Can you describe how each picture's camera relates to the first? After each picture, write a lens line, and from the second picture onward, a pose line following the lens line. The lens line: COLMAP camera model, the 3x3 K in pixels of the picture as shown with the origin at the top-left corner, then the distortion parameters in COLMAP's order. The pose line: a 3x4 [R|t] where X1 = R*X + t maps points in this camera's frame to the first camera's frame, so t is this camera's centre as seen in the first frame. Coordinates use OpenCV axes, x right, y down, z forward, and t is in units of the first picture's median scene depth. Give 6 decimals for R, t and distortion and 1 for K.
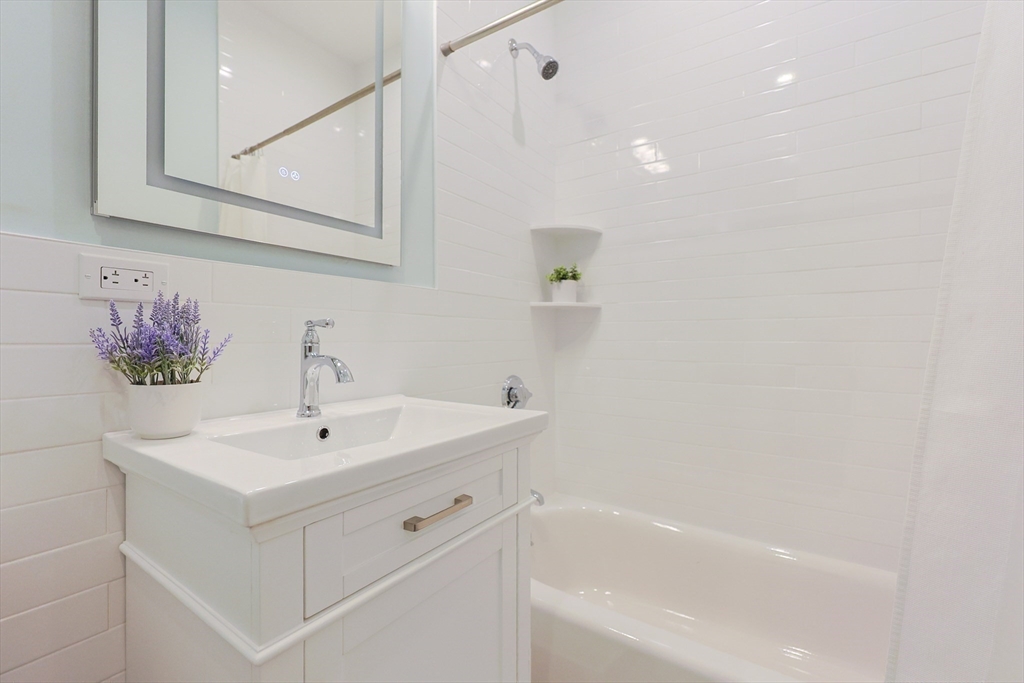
lens RADIAL K [[440.7, 0, 514.8], [0, 440.7, 340.8], [0, 0, 1]] dist [-0.002573, -0.000187]
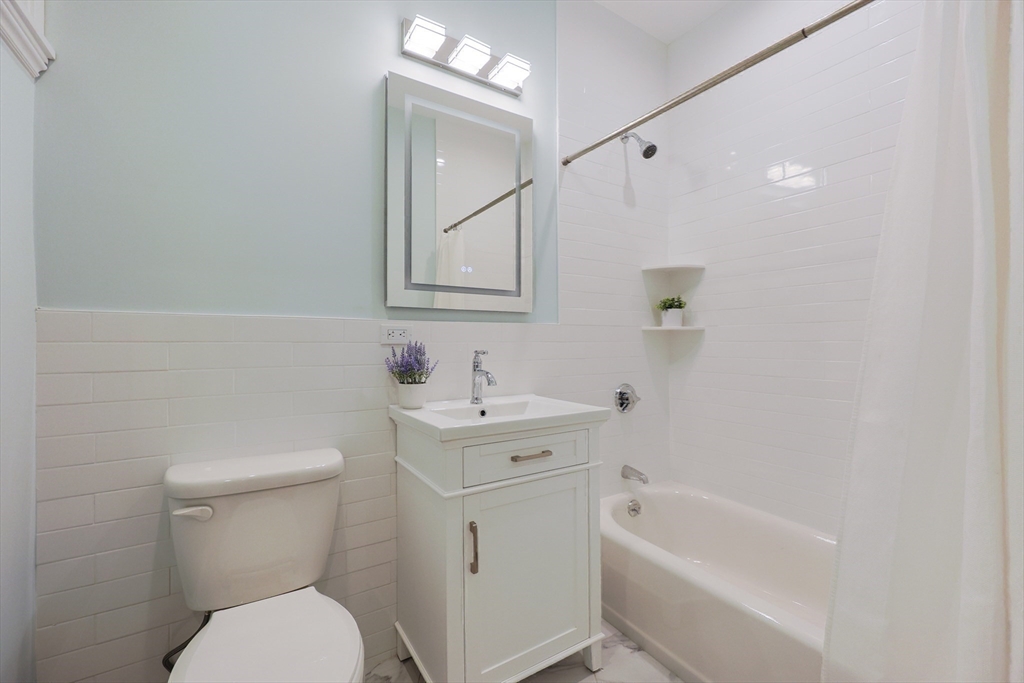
lens RADIAL K [[439.0, 0, 533.6], [0, 439.0, 344.2], [0, 0, 1]] dist [-0.001037, -0.000084]
pose [[0.928630, 0.000085, -0.371007, 0.410990], [0.000082, 1.000000, 0.000435, -0.071135], [0.371007, -0.000434, 0.928630, -0.574340]]
